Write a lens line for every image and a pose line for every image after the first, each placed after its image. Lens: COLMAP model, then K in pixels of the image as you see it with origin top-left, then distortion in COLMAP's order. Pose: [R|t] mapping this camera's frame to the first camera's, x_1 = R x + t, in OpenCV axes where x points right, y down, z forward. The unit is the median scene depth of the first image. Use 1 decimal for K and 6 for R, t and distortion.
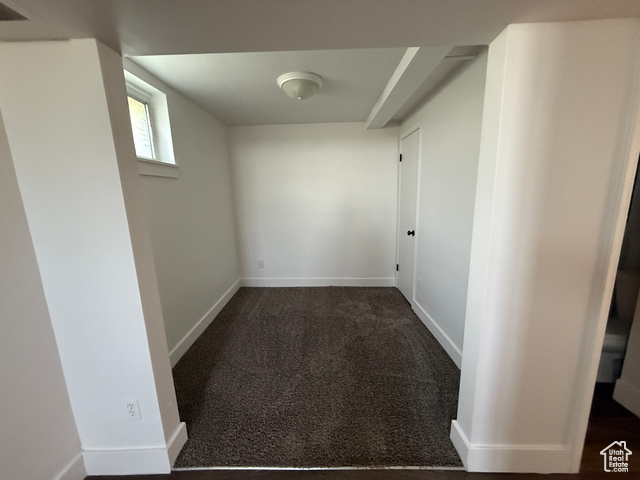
lens RADIAL K [[256.0, 0, 318.2], [0, 256.0, 240.8], [0, 0, 1]] dist [0.000249, -0.000097]
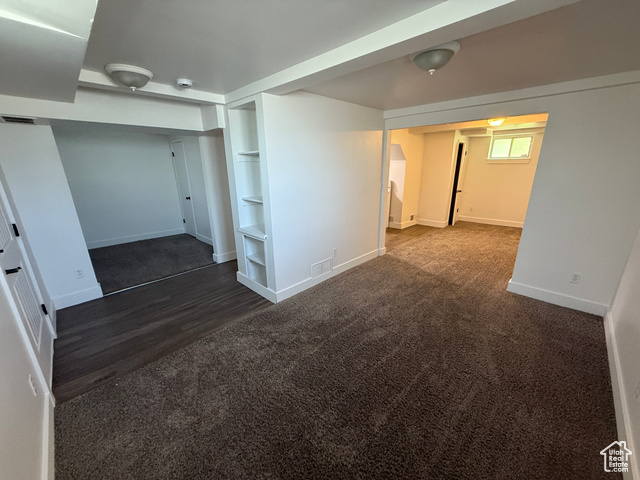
lens RADIAL K [[256.0, 0, 318.2], [0, 256.0, 240.8], [0, 0, 1]] dist [0.000249, -0.000097]
pose [[0.691303, -0.193903, 0.696062, -0.339684], [0.129612, 0.980973, 0.144546, 0.131917], [-0.710846, -0.009707, 0.703281, -0.989114]]
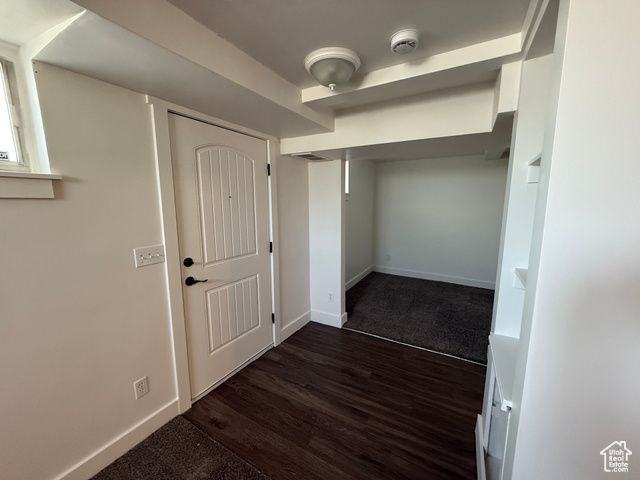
lens RADIAL K [[256.0, 0, 318.2], [0, 256.0, 240.8], [0, 0, 1]] dist [0.000249, -0.000097]
pose [[0.875116, 0.094151, -0.474665, 0.129333], [-0.108319, 0.994113, -0.002517, 0.059438], [0.471634, 0.053618, 0.880163, -0.554251]]
